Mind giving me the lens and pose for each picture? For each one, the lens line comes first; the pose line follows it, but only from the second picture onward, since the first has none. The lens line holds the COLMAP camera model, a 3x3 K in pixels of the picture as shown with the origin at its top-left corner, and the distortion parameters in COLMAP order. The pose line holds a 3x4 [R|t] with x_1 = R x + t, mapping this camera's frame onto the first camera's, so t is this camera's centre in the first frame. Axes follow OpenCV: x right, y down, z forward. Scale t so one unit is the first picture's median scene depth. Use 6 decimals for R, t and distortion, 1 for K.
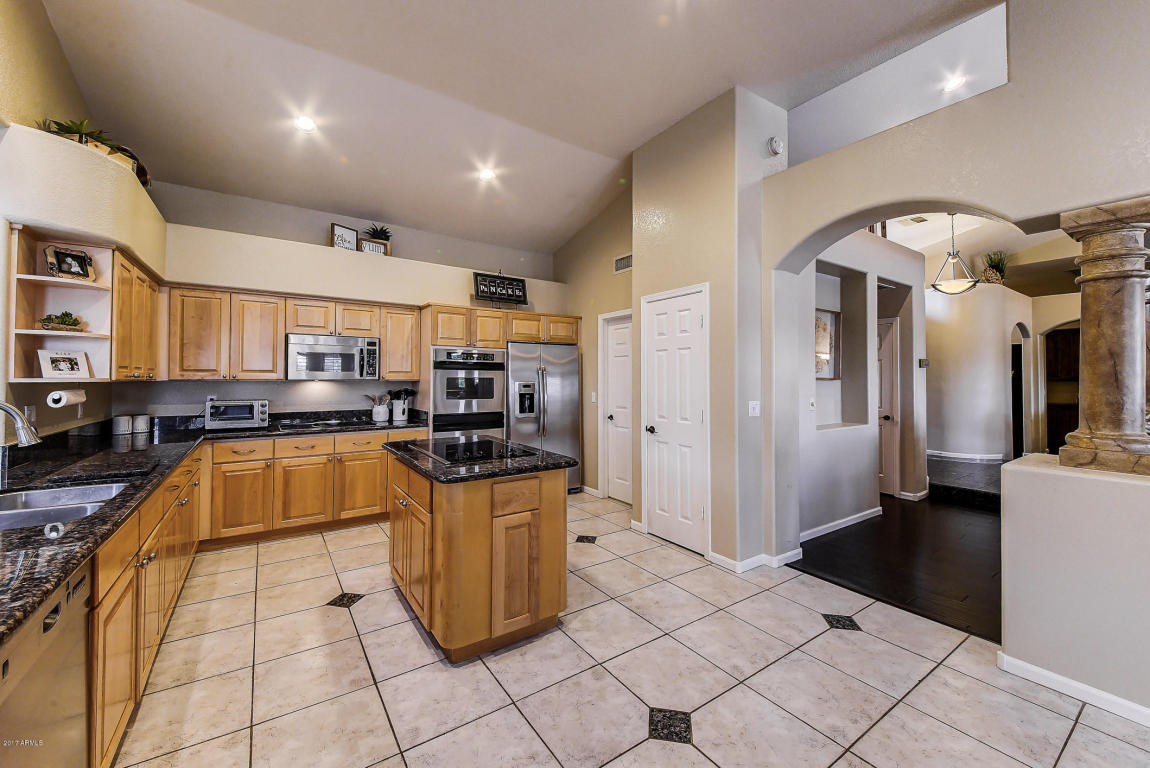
lens RADIAL K [[443.2, 0, 573.3], [0, 443.2, 371.1], [0, 0, 1]] dist [0.038728, -0.021358]
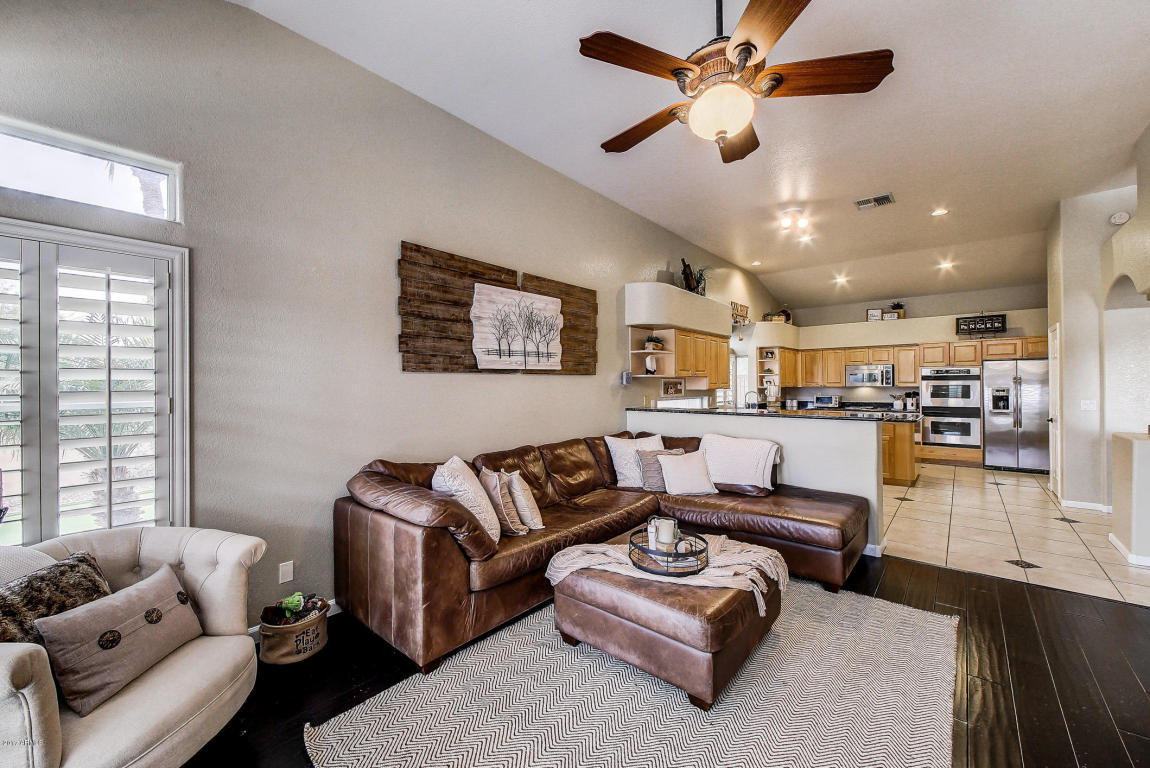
lens RADIAL K [[441.6, 0, 565.1], [0, 441.6, 383.1], [0, 0, 1]] dist [0.029725, -0.020769]
pose [[0.236745, -0.008807, -0.971532, 1.076773], [0.023616, 0.999716, -0.003307, -0.021171], [0.971285, -0.022161, 0.236886, -0.793996]]
